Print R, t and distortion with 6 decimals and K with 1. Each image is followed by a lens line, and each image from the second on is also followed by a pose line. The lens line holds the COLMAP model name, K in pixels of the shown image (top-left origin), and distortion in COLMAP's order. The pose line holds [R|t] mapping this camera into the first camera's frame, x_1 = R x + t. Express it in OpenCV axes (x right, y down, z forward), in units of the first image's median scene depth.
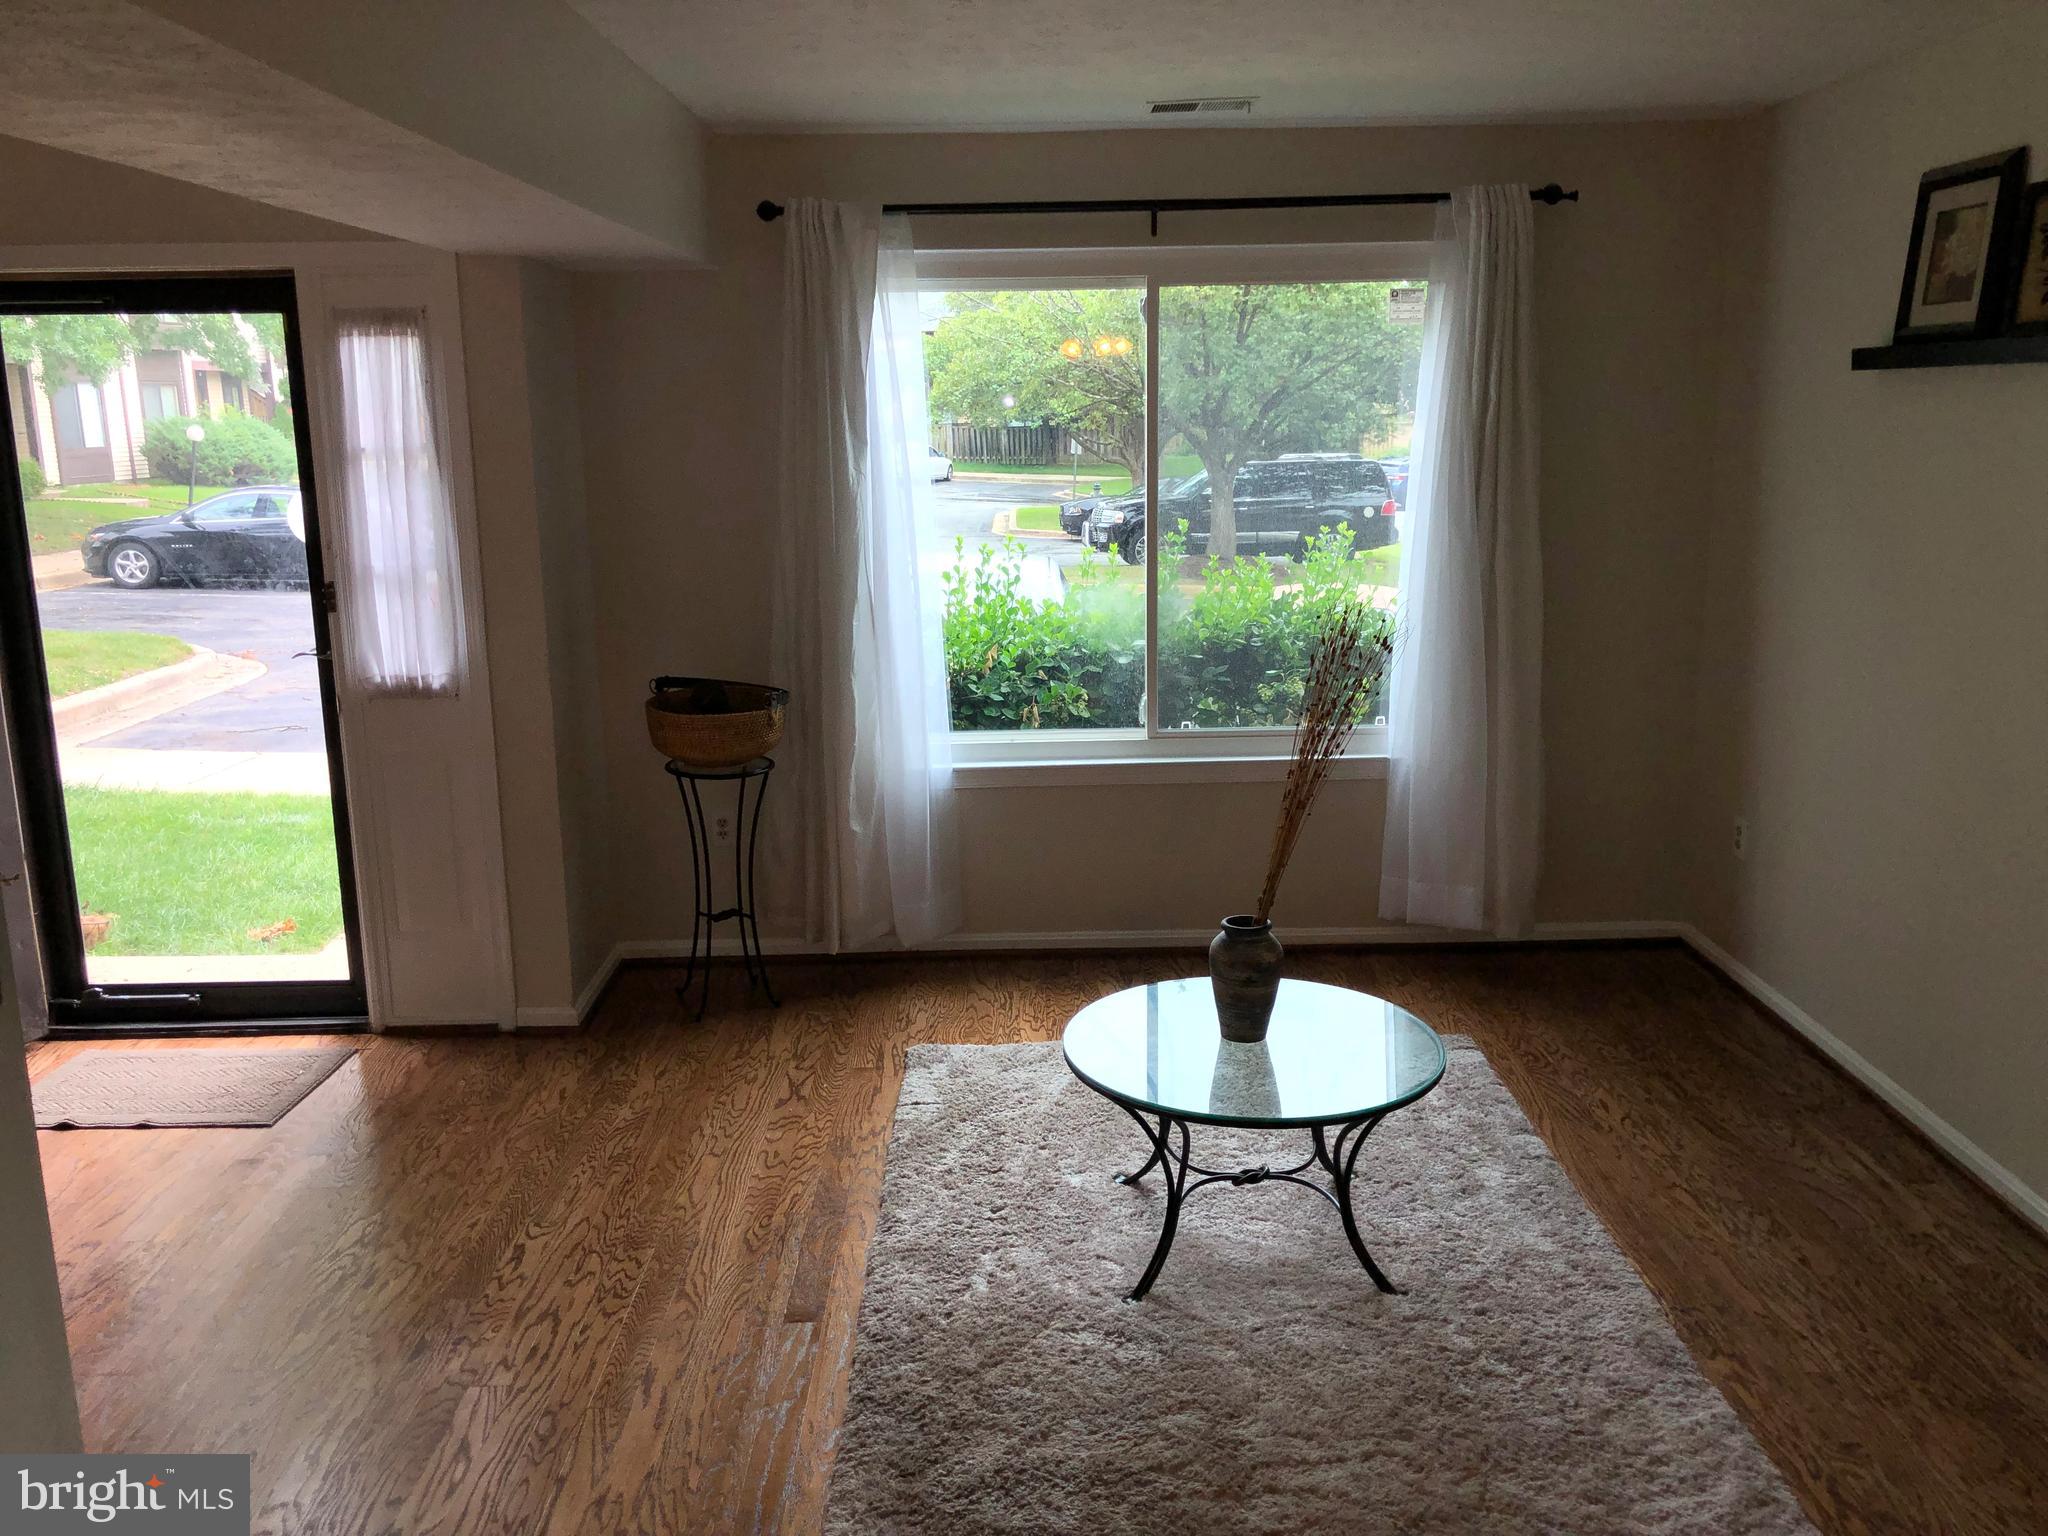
lens RADIAL K [[1683.4, 0, 1027.7], [0, 1683.4, 771.6], [0, 0, 1]] dist [0.036877, -0.035209]
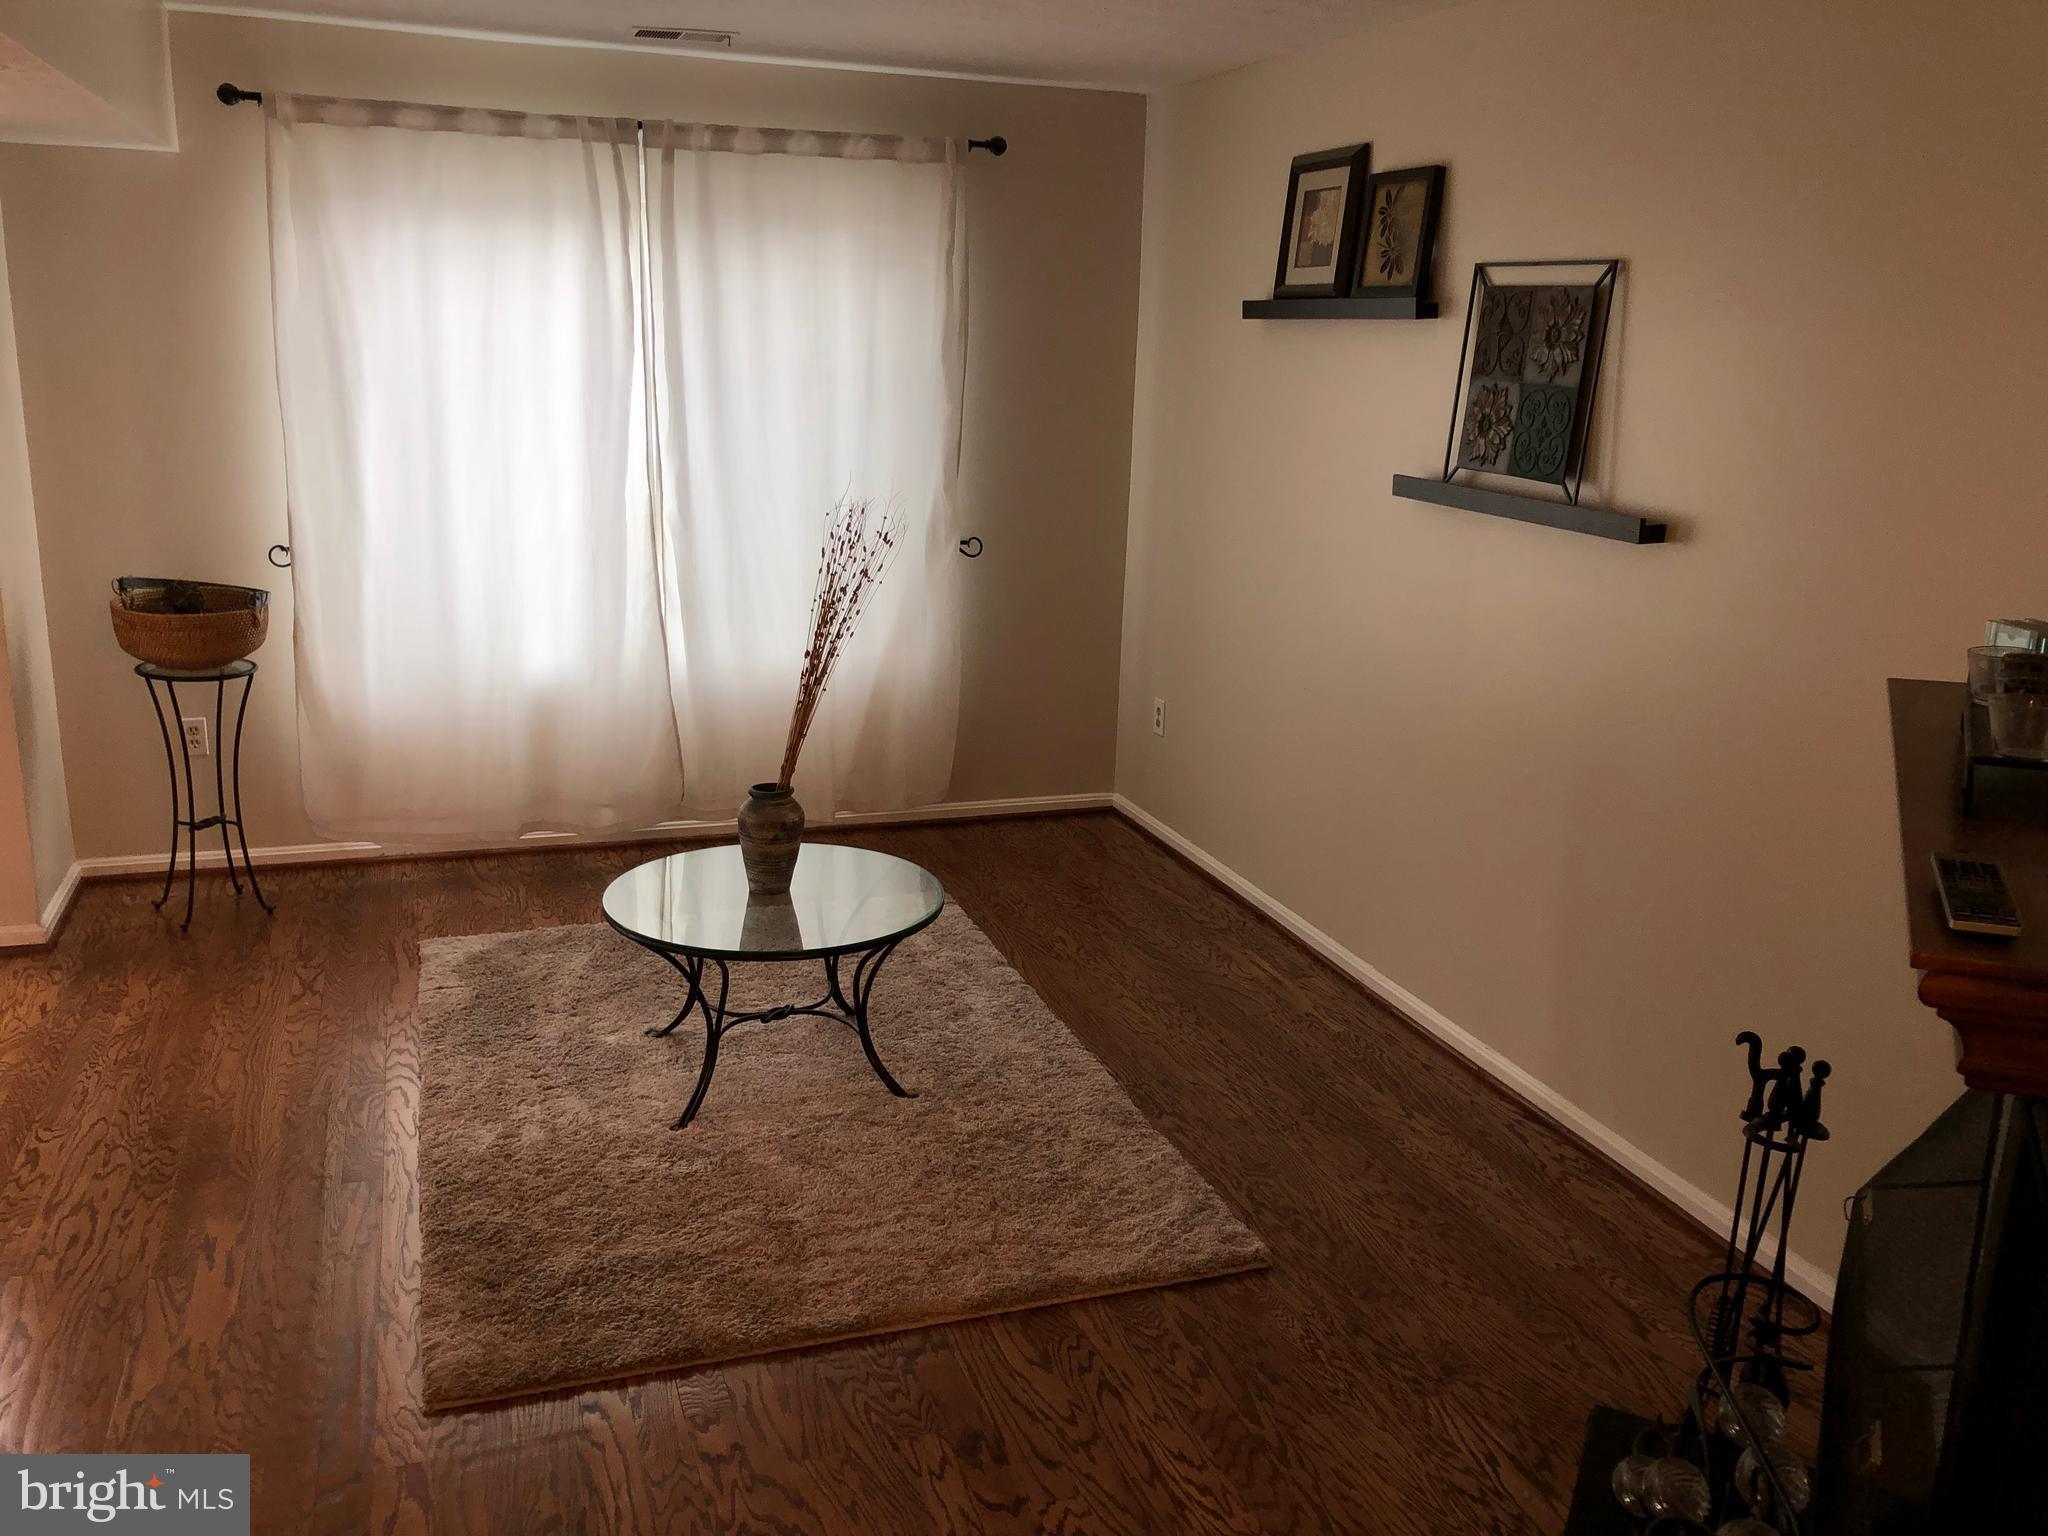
lens RADIAL K [[1683.4, 0, 1014.4], [0, 1683.4, 787.9], [0, 0, 1]] dist [0.036877, -0.035209]
pose [[0.946073, -0.036489, 0.321891, -0.073971], [0.020803, 0.998428, 0.052038, 0.033336], [-0.323284, -0.042536, 0.945346, -0.106327]]
